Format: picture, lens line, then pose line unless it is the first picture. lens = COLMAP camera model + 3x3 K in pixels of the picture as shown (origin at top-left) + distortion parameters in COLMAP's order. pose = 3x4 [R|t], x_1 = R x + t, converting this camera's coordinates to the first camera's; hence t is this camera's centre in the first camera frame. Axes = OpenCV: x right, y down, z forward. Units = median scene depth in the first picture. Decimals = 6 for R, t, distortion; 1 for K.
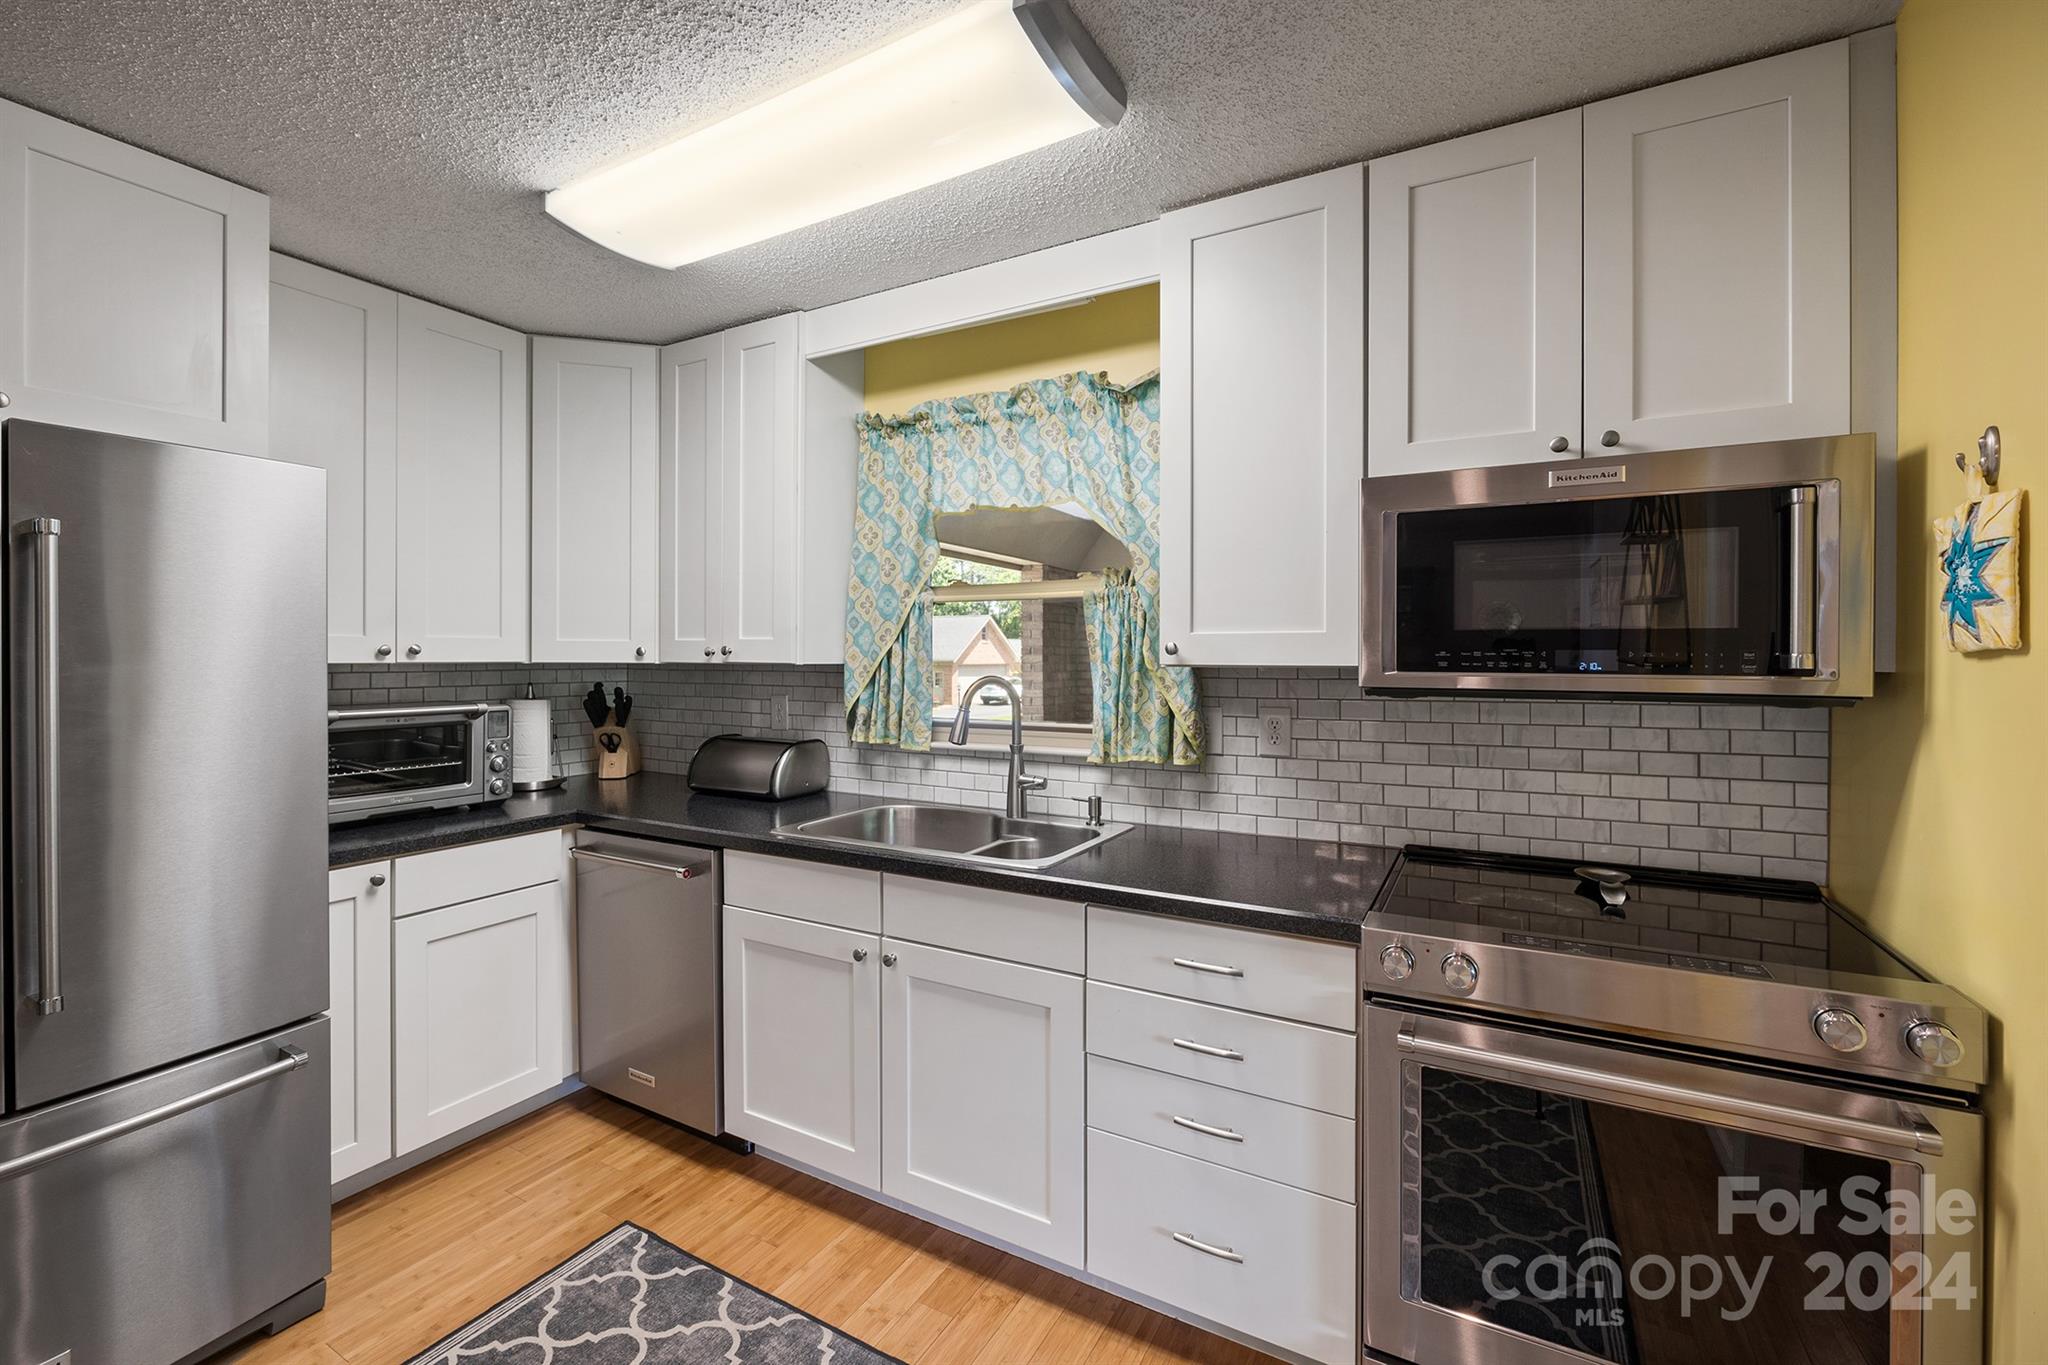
lens RADIAL K [[864.2, 0, 1019.1], [0, 864.2, 656.4], [0, 0, 1]] dist [-0.003650, -0.000573]
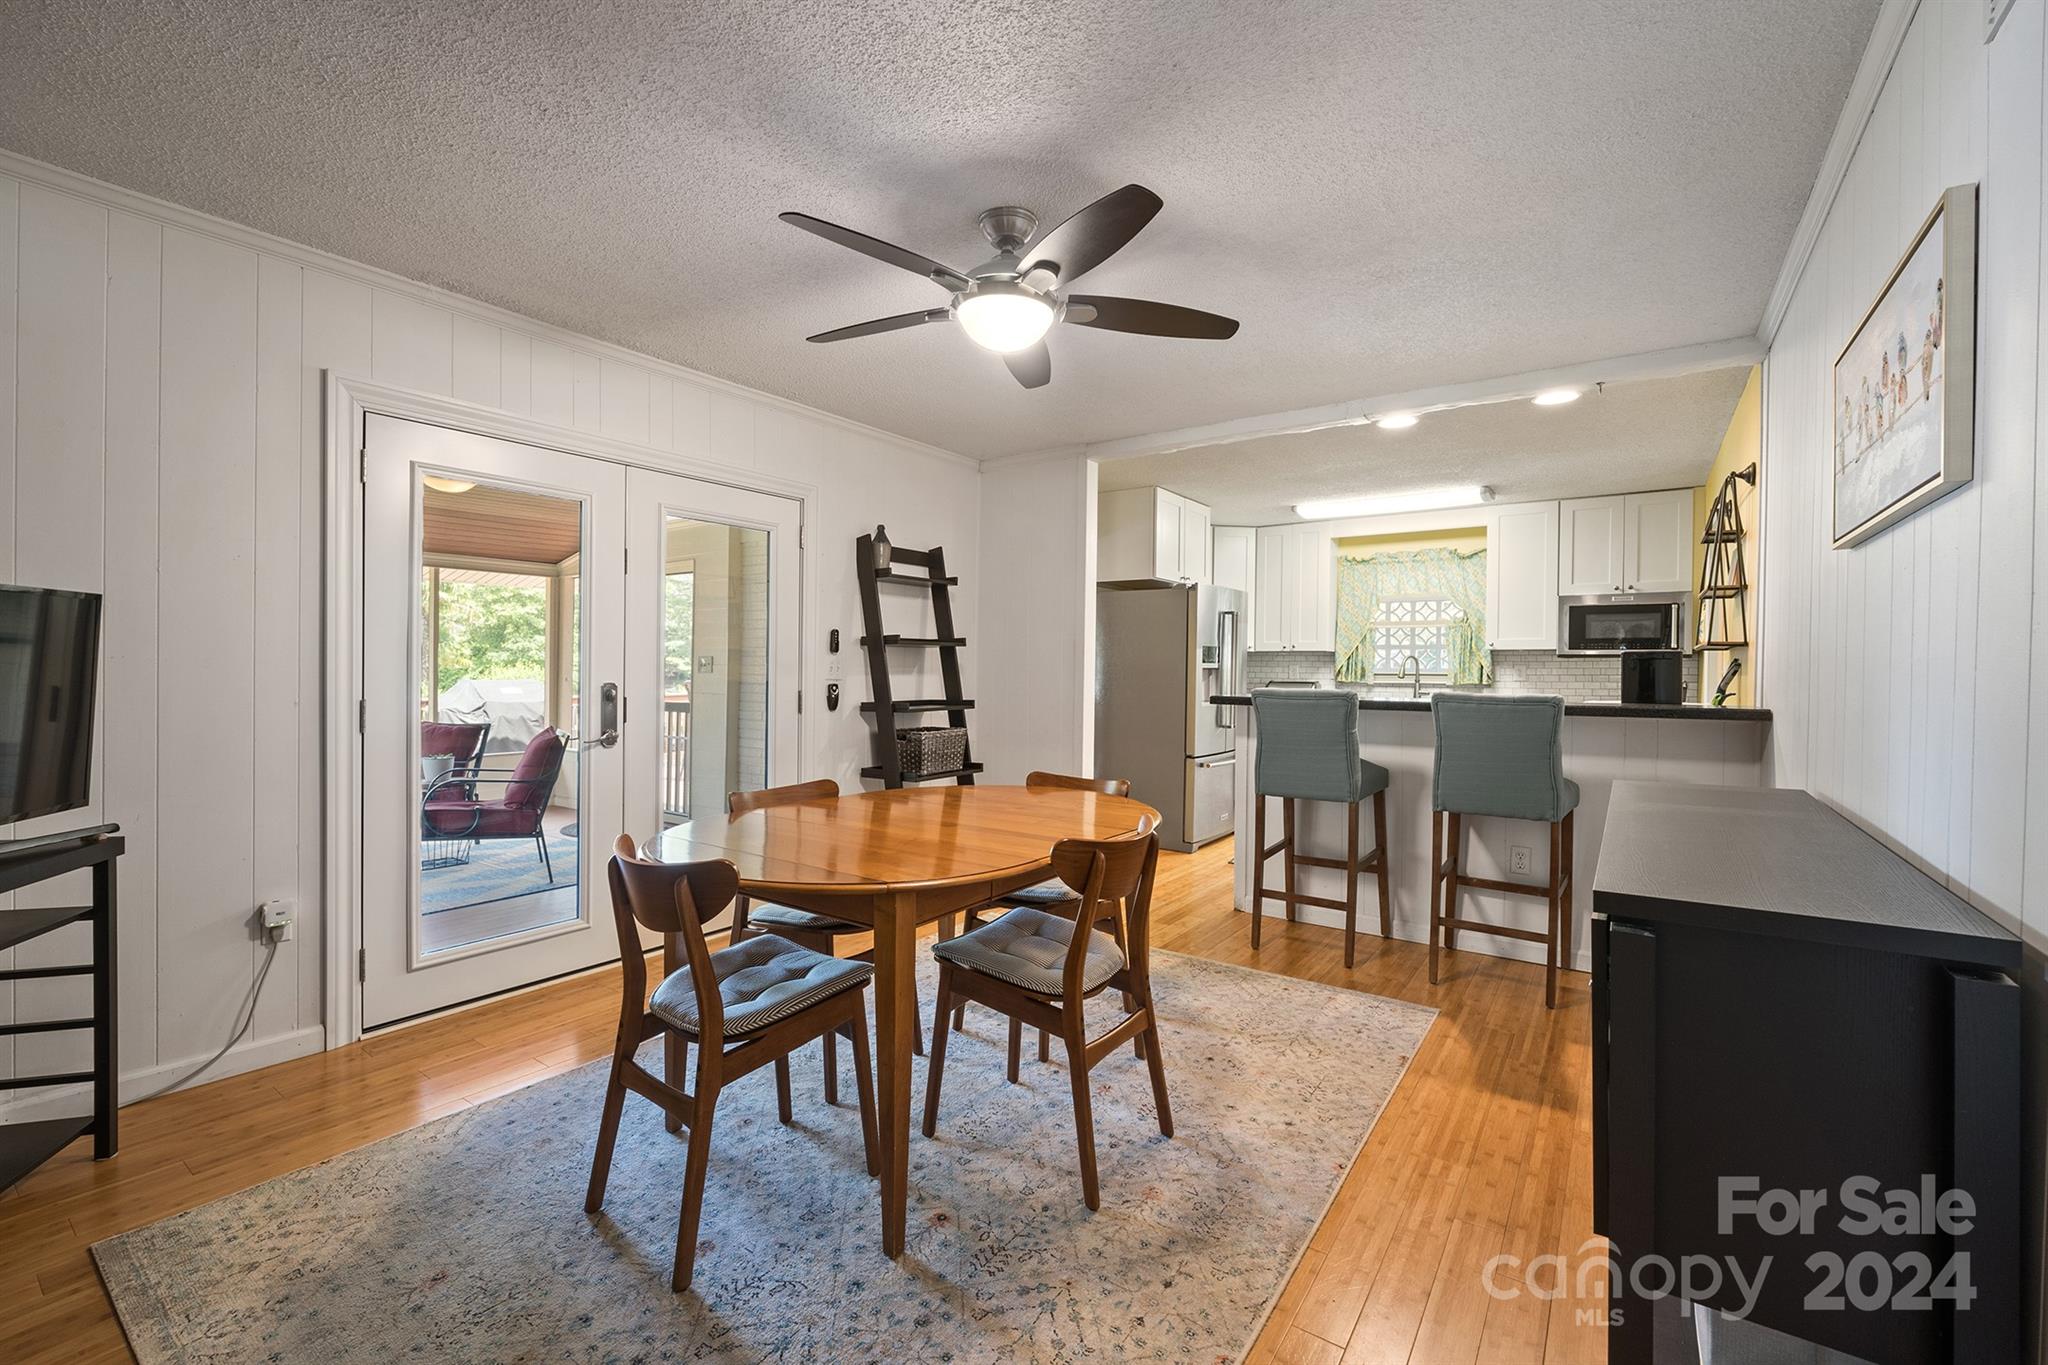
lens RADIAL K [[864.2, 0, 1015.4], [0, 864.2, 681.3], [0, 0, 1]] dist [-0.003650, -0.000573]
pose [[0.992889, 0.003378, -0.118992, -1.090433], [-0.001286, 0.999843, 0.017658, 0.067424], [0.119033, -0.017380, 0.992738, -2.184393]]
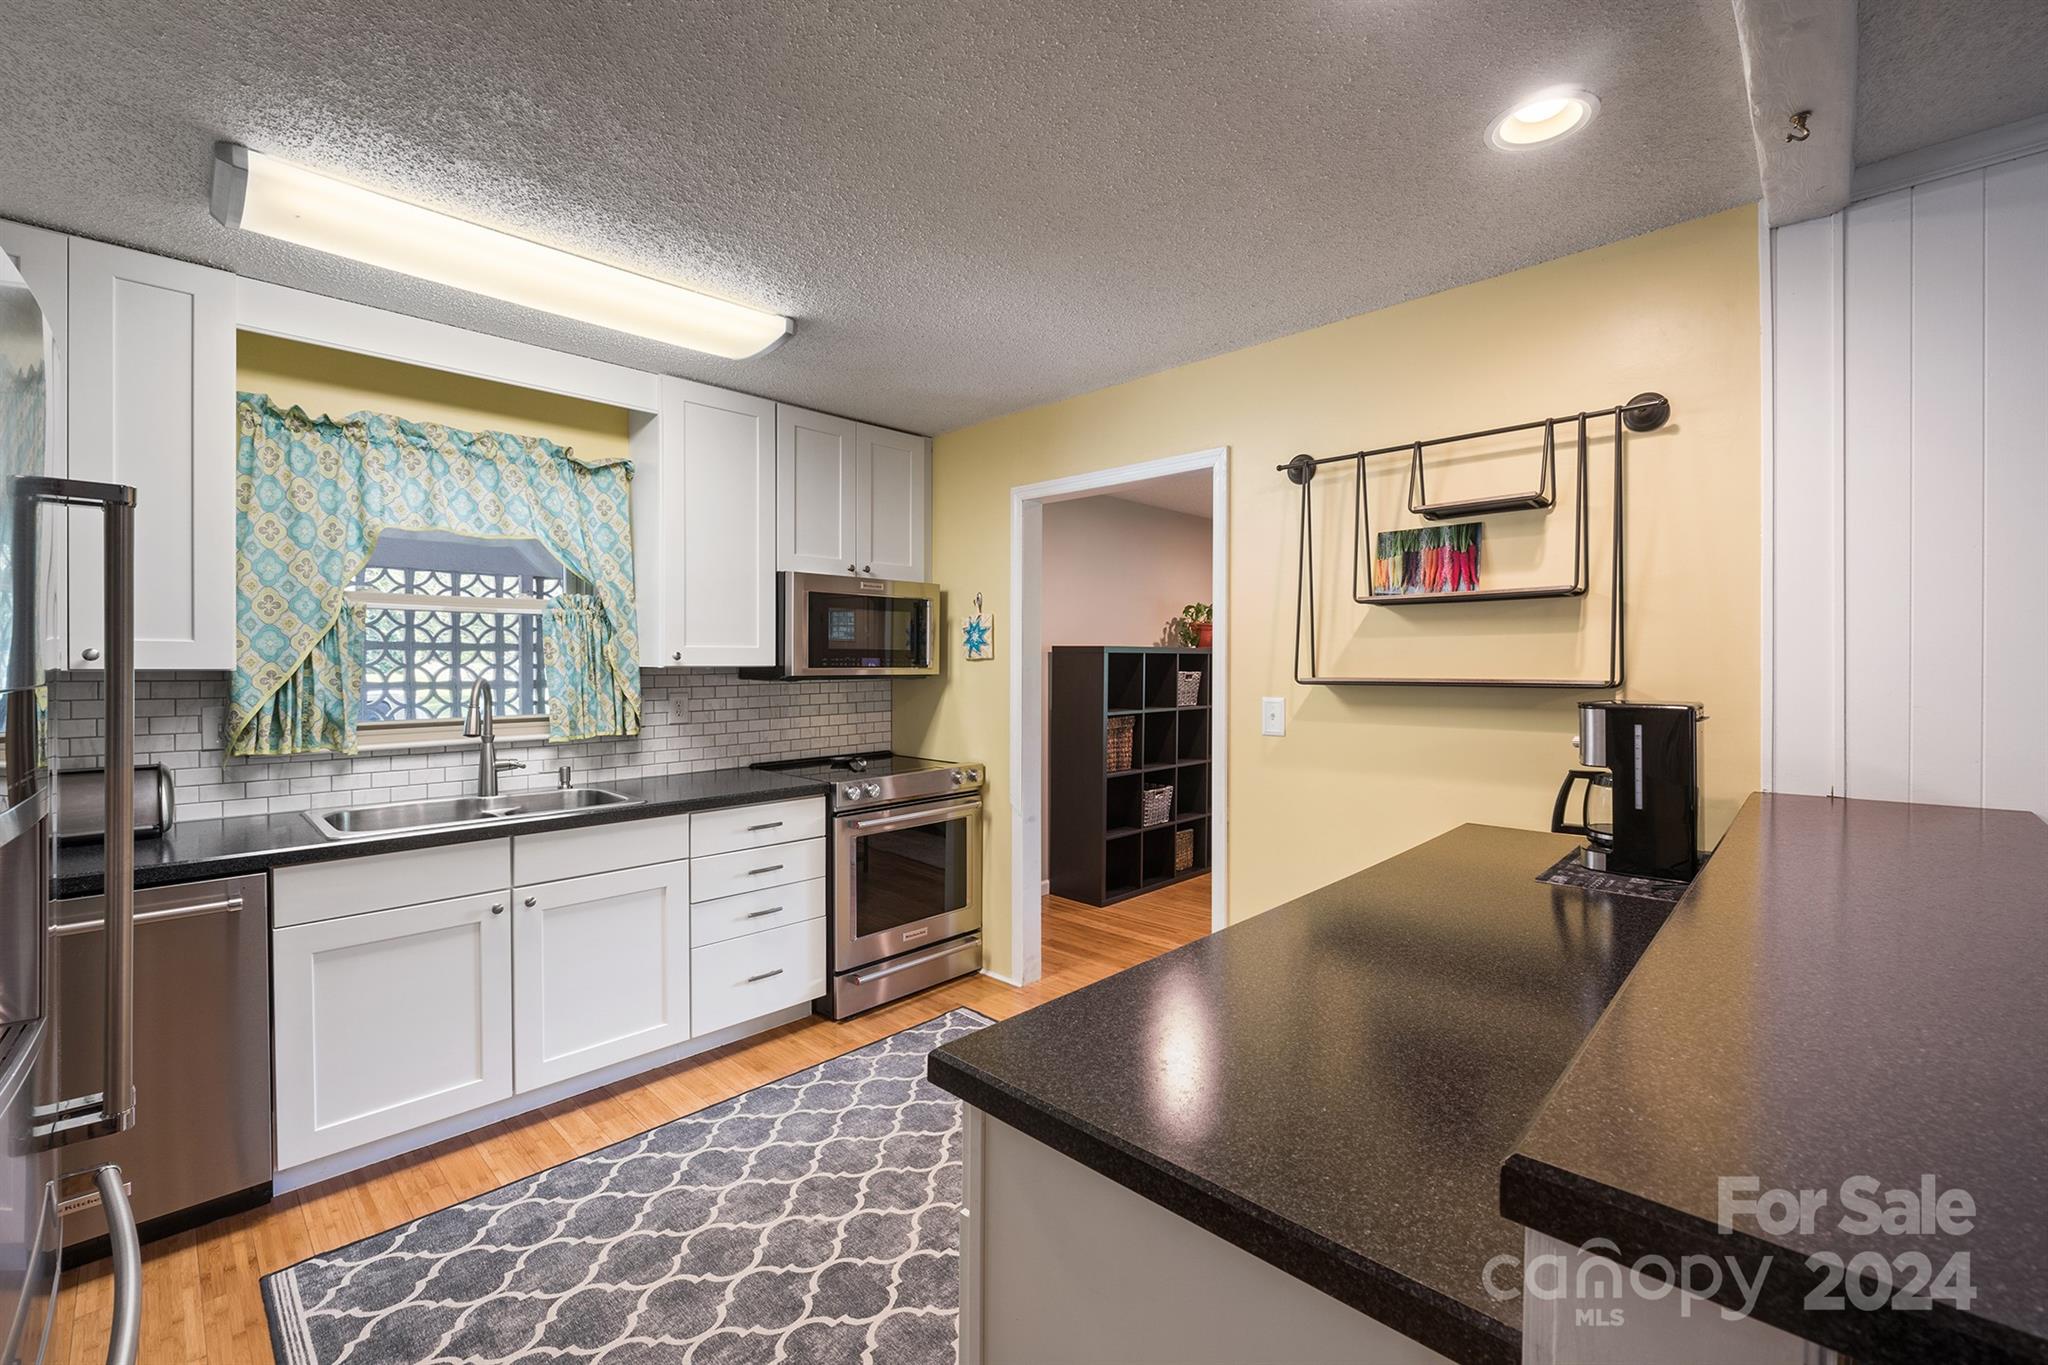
lens RADIAL K [[864.2, 0, 1016.9], [0, 864.2, 671.9], [0, 0, 1]] dist [-0.003650, -0.000573]
pose [[0.259582, -0.014463, 0.965613, -1.090555], [0.000957, 0.999891, 0.014720, -0.002388], [-0.965721, -0.002897, 0.259567, -0.011695]]
